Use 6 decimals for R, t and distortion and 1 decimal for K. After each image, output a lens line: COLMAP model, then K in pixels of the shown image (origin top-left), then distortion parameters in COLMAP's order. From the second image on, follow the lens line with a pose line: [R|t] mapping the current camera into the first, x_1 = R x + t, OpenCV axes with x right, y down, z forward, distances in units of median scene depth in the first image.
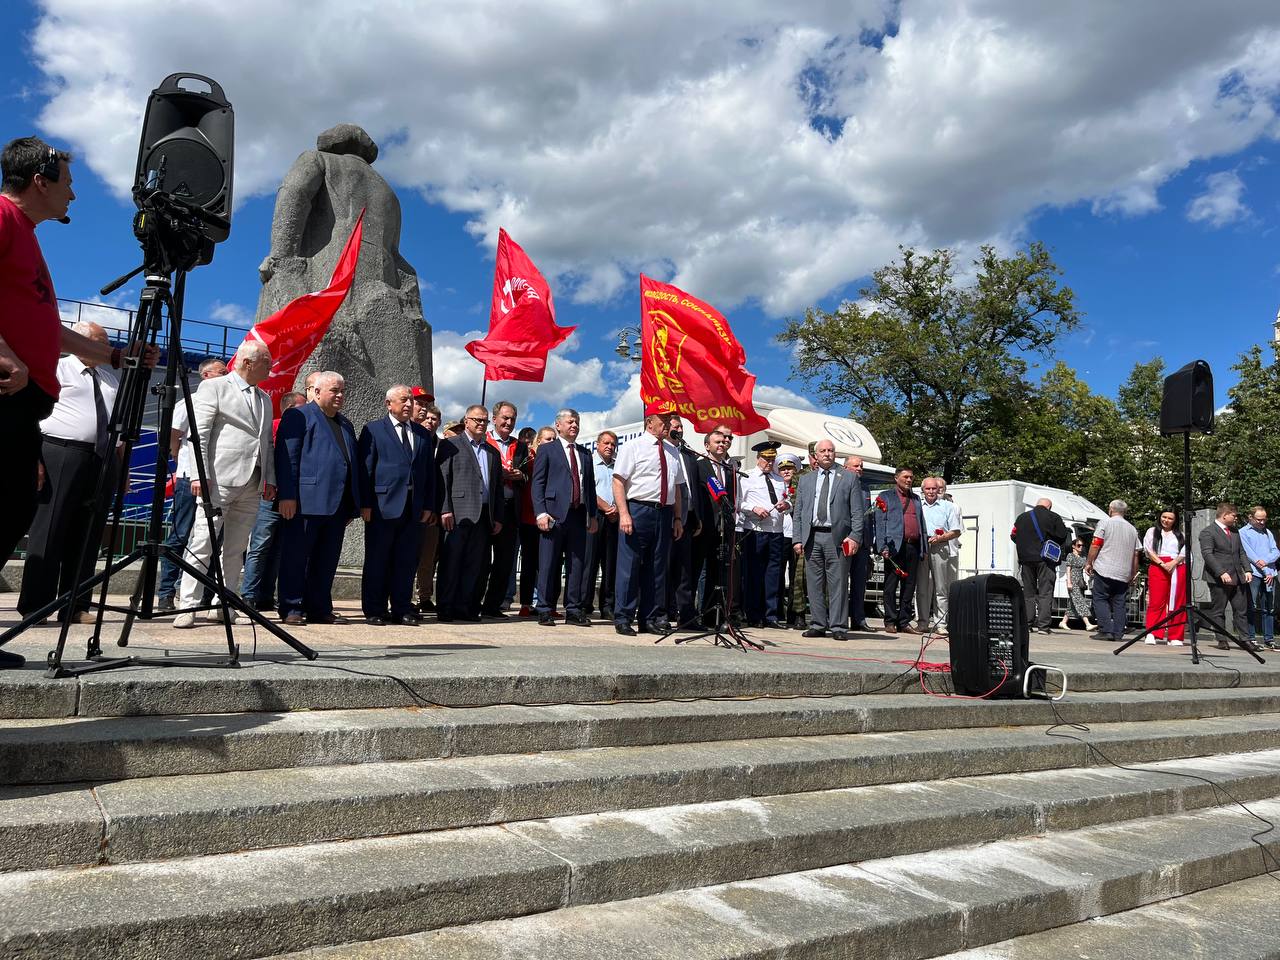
lens RADIAL K [[969.9, 0, 638.4], [0, 969.9, 484.2], [0, 0, 1]] dist [0.088327, -0.118069]
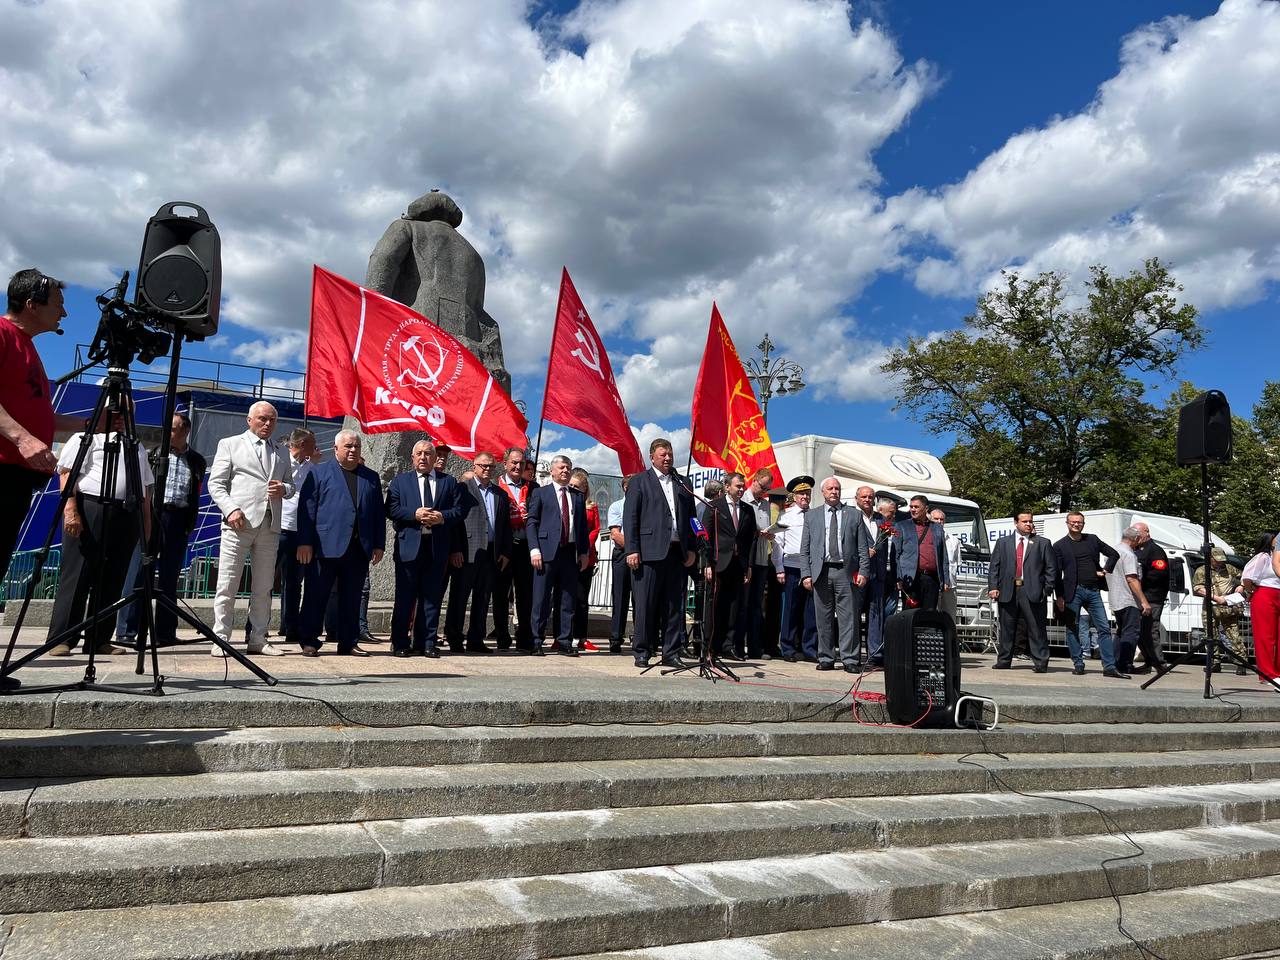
lens RADIAL K [[969.9, 0, 638.4], [0, 969.9, 484.2], [0, 0, 1]] dist [0.088327, -0.118069]
pose [[0.990506, -0.021406, -0.135789, 0.229264], [0.016911, 0.999273, -0.034169, -0.013172], [0.136422, 0.031548, 0.990148, -0.100819]]
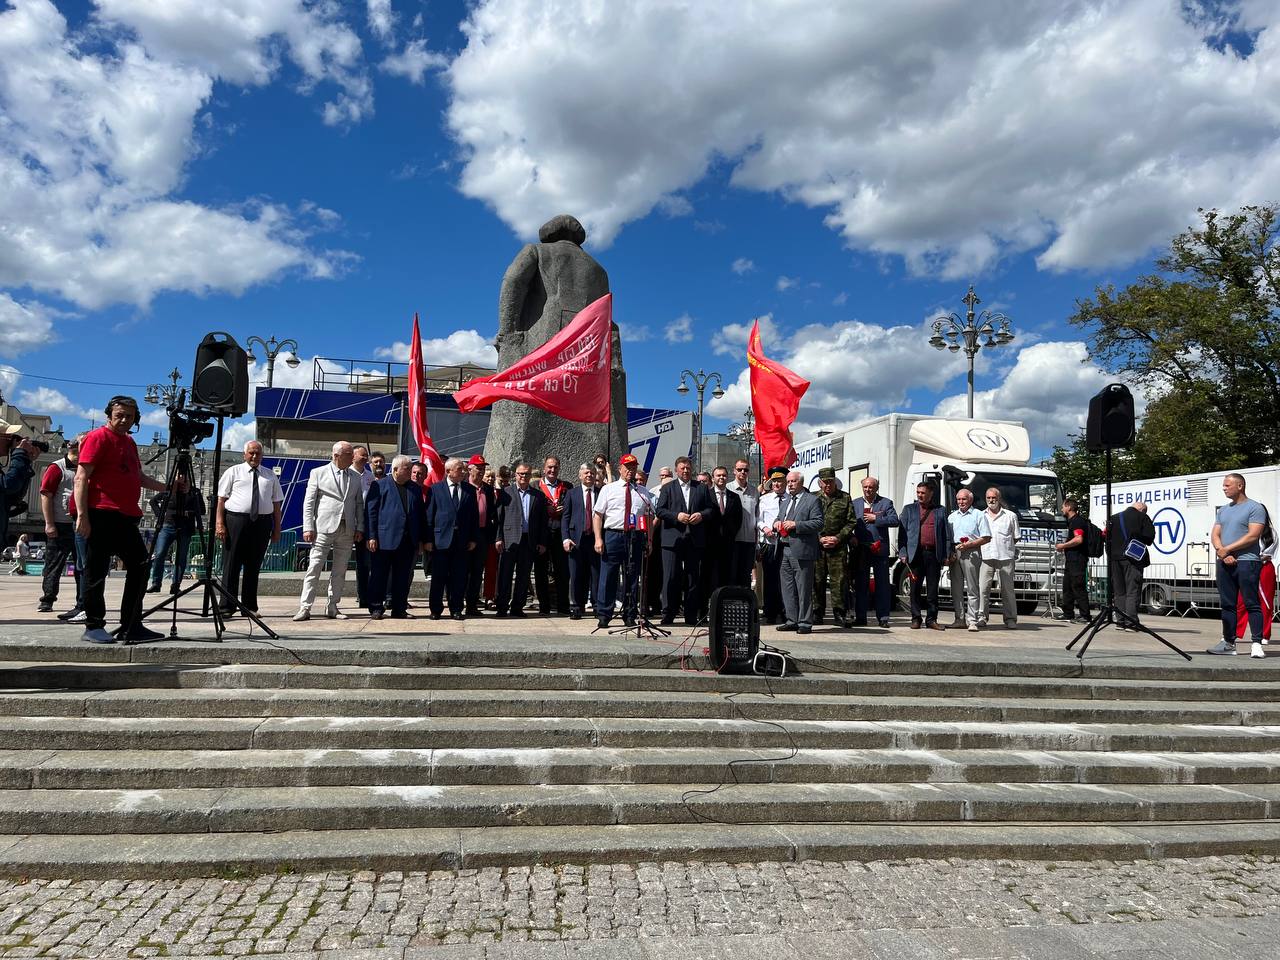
lens RADIAL K [[973.9, 0, 642.6], [0, 973.9, 484.9], [0, 0, 1]] dist [0.073066, -0.074856]
pose [[0.923306, -0.044574, -0.381470, 0.885734], [0.048495, 0.998823, 0.000666, -0.070080], [0.380992, -0.019115, 0.924381, -0.393950]]
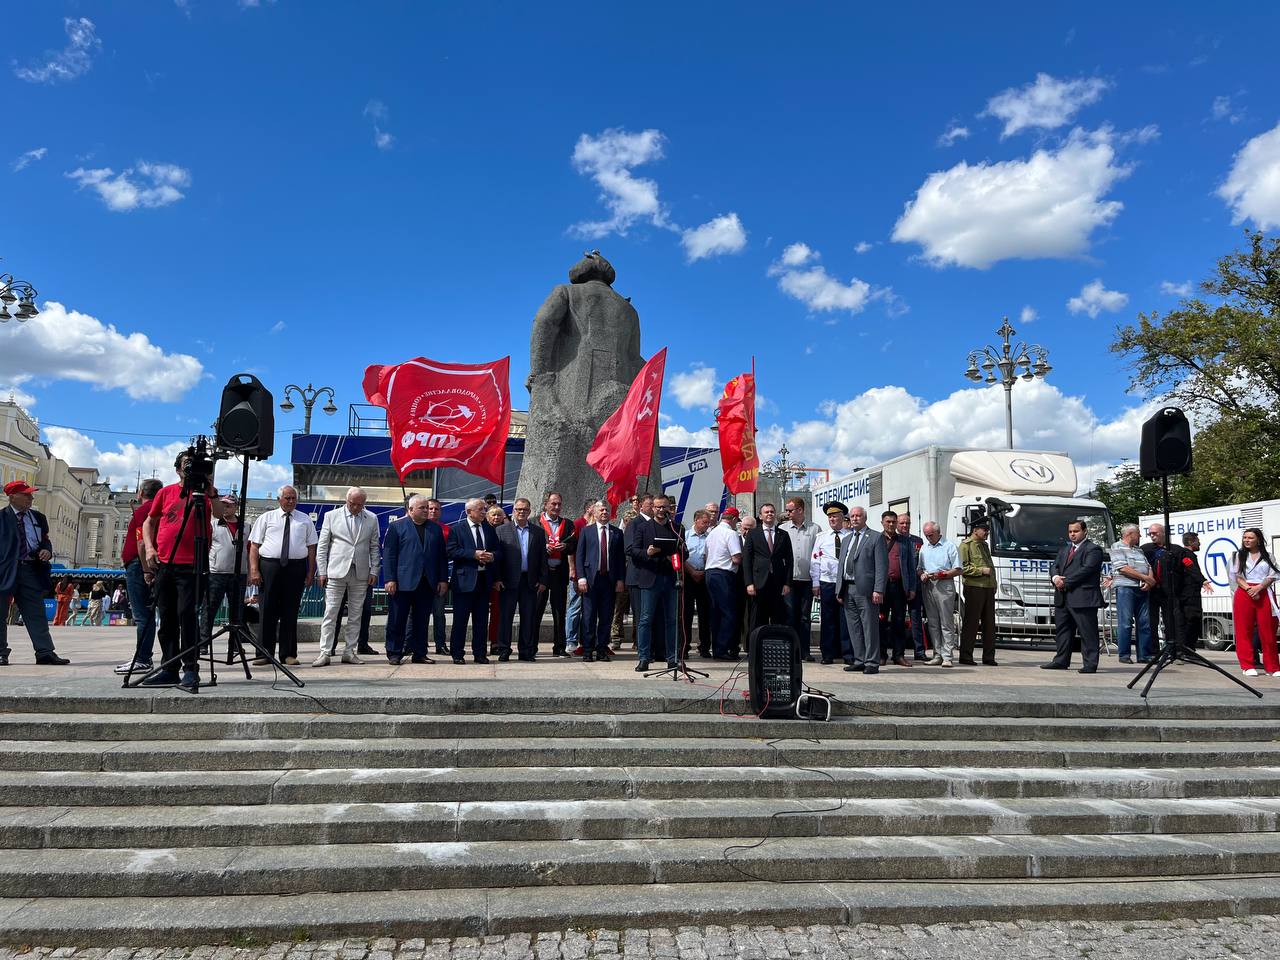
lens RADIAL K [[972.4, 0, 645.7], [0, 972.4, 484.1], [0, 0, 1]] dist [0.074633, -0.087743]
pose [[0.909168, -0.078150, -0.409031, 0.866453], [0.066001, 0.996860, -0.043757, -0.062665], [0.411166, 0.012786, 0.911471, -0.339638]]
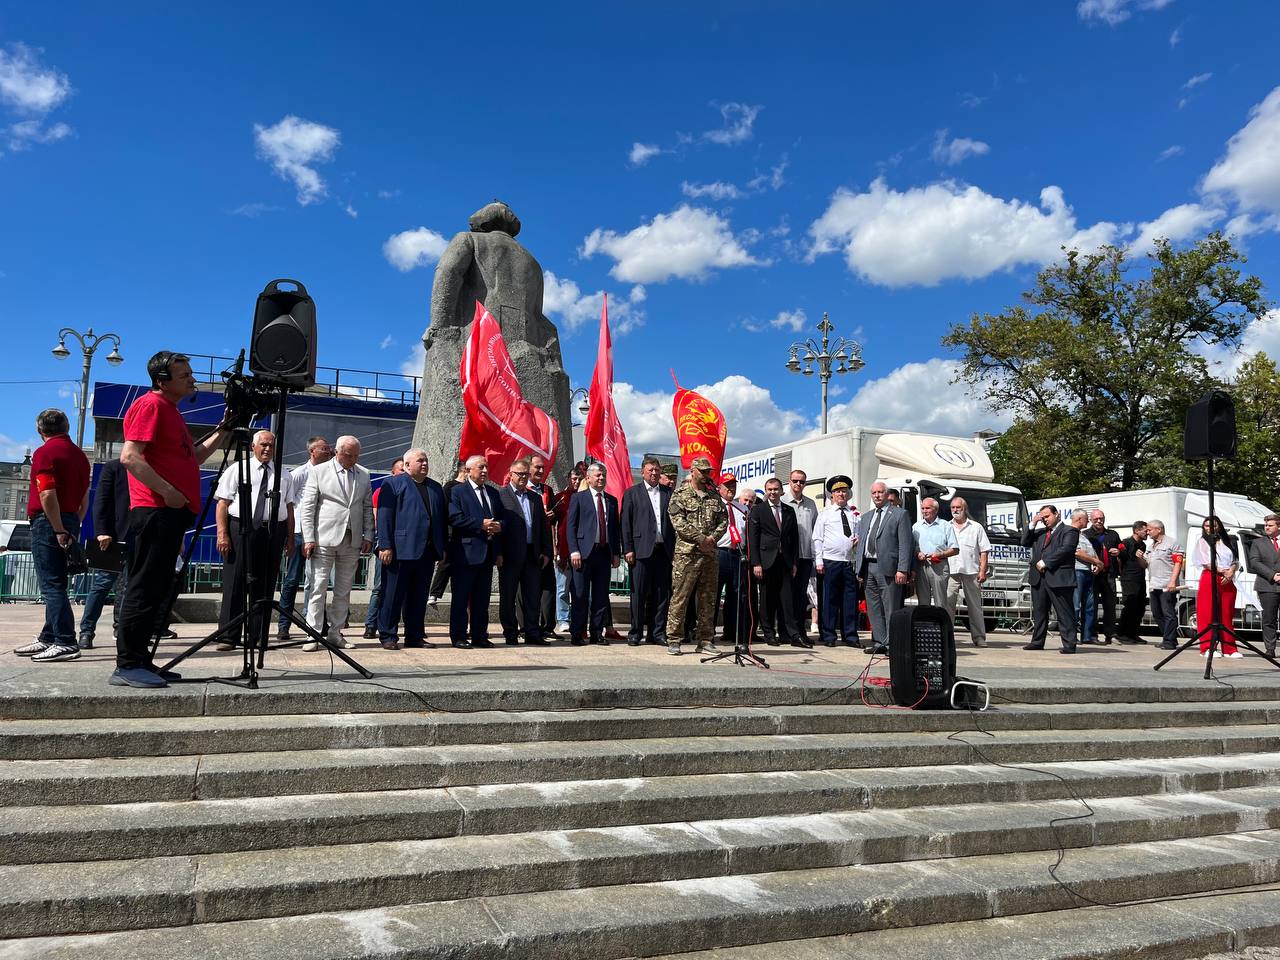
lens RADIAL K [[972.4, 0, 645.7], [0, 972.4, 484.1], [0, 0, 1]] dist [0.074633, -0.087743]
pose [[0.979830, -0.038587, -0.196072, 0.304023], [0.036611, 0.999236, -0.013698, -0.060794], [0.196451, 0.006244, 0.980494, -0.283099]]
